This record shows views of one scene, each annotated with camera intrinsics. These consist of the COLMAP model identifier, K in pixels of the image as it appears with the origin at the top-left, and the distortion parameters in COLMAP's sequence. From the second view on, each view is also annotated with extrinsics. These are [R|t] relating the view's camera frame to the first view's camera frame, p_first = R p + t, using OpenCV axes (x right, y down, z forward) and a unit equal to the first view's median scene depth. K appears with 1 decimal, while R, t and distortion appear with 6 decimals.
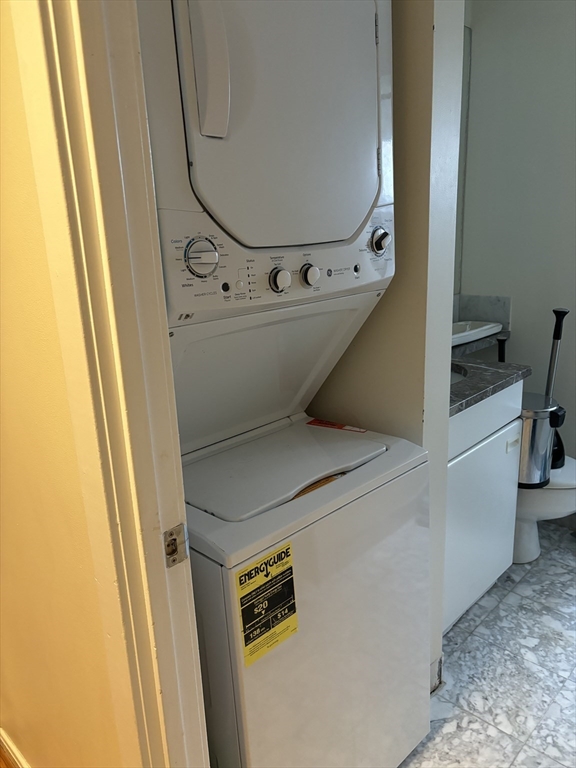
lens RADIAL K [[572.8, 0, 288.4], [0, 572.8, 385.3], [0, 0, 1]] dist [0.000653, 0.006693]
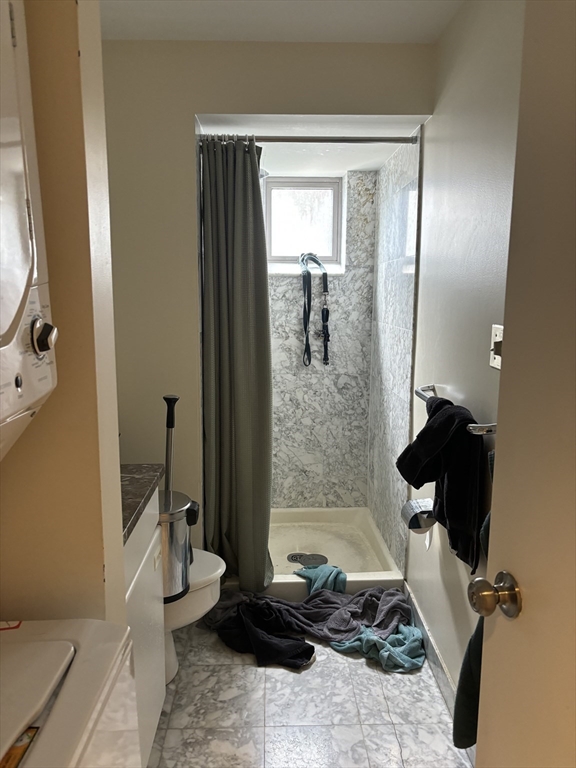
lens RADIAL K [[572.8, 0, 289.5], [0, 572.8, 383.2], [0, 0, 1]] dist [0.000653, 0.006693]
pose [[0.693438, -0.059759, 0.718034, -0.070624], [0.147809, 0.987158, -0.060588, -0.071663], [-0.705193, 0.148145, 0.693366, 0.214864]]
